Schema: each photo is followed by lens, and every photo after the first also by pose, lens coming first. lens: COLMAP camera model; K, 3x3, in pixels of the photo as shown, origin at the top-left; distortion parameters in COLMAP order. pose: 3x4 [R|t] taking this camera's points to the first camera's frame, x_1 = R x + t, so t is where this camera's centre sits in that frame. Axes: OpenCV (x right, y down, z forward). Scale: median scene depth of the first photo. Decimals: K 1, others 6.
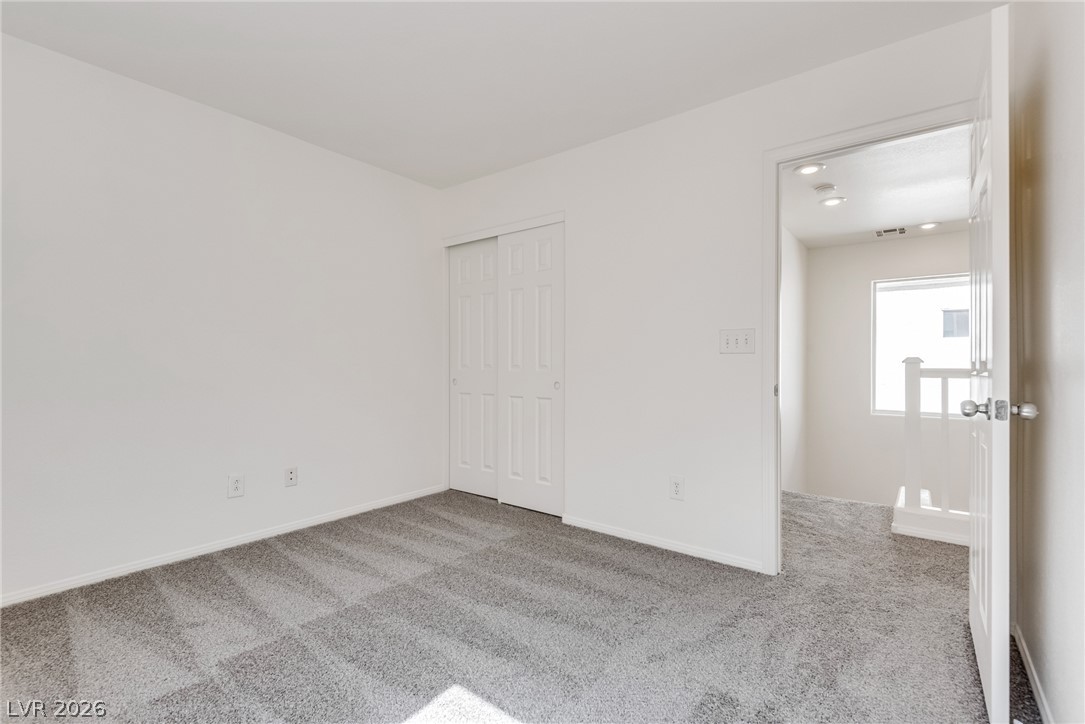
lens RADIAL K [[502.1, 0, 534.8], [0, 502.1, 360.3], [0, 0, 1]] dist [0.003163, -0.000382]
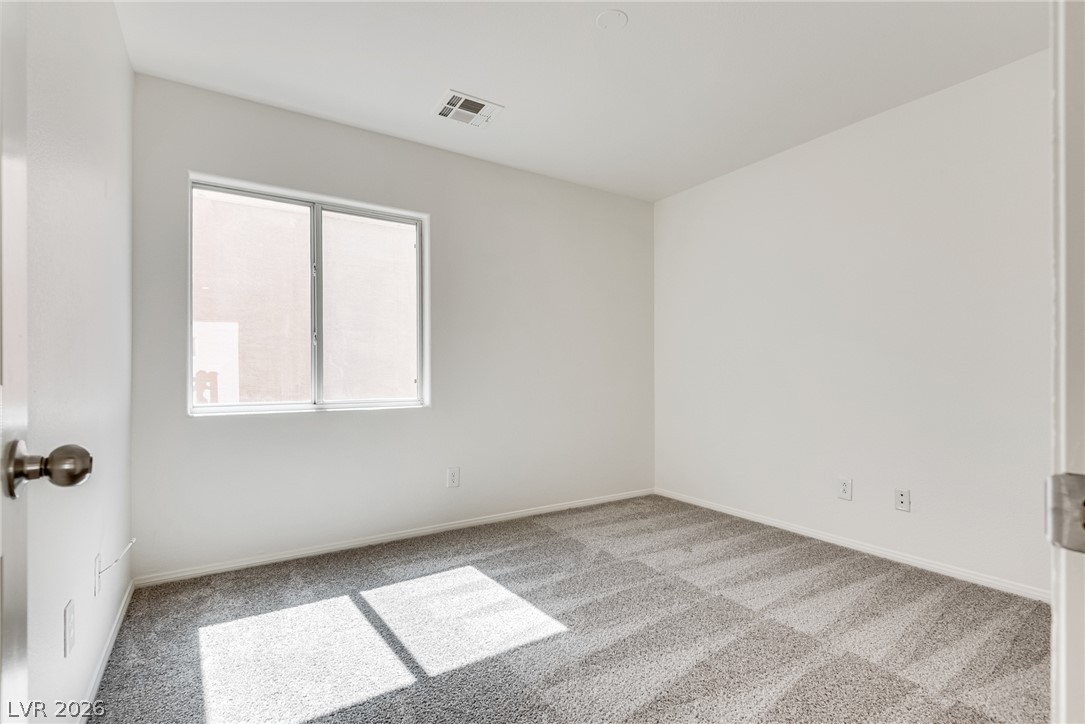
lens RADIAL K [[485.3, 0, 537.5], [0, 485.3, 372.4], [0, 0, 1]] dist [0.035192, -0.024458]
pose [[-0.352098, -0.002580, -0.935960, 0.645007], [0.012854, 0.999889, -0.007592, 0.016565], [0.935875, -0.014704, -0.352025, 0.889076]]
